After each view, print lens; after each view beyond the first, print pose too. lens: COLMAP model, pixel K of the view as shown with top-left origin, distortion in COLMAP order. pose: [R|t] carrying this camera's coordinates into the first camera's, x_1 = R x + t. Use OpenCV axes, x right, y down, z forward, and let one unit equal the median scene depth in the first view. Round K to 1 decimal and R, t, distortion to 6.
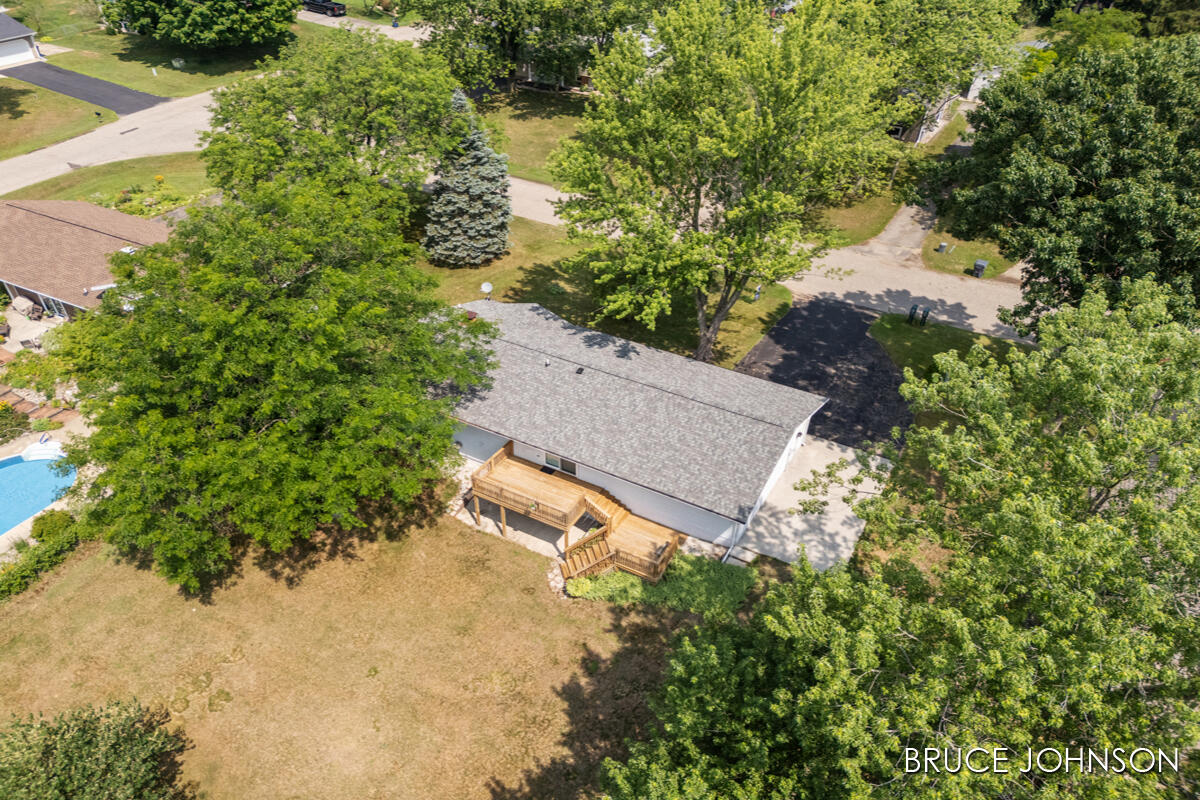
lens RADIAL K [[921.2, 0, 576.2], [0, 921.2, 431.9], [0, 0, 1]] dist [0.036815, -0.008672]
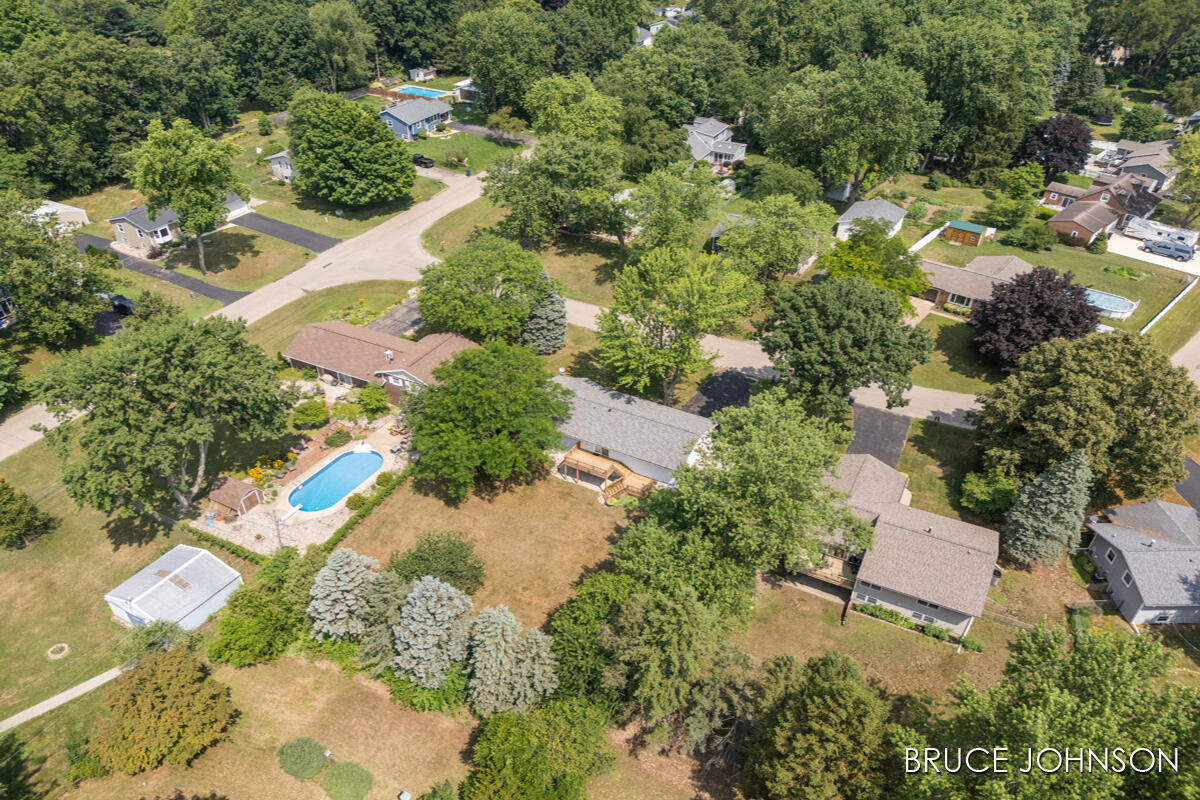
lens RADIAL K [[911.5, 0, 593.9], [0, 911.5, 402.6], [0, 0, 1]] dist [0.043720, -0.002749]
pose [[0.999646, -0.004348, 0.026243, -0.097022], [0.005995, 0.997995, -0.063004, 0.056889], [-0.025916, 0.063139, 0.997668, -1.278703]]
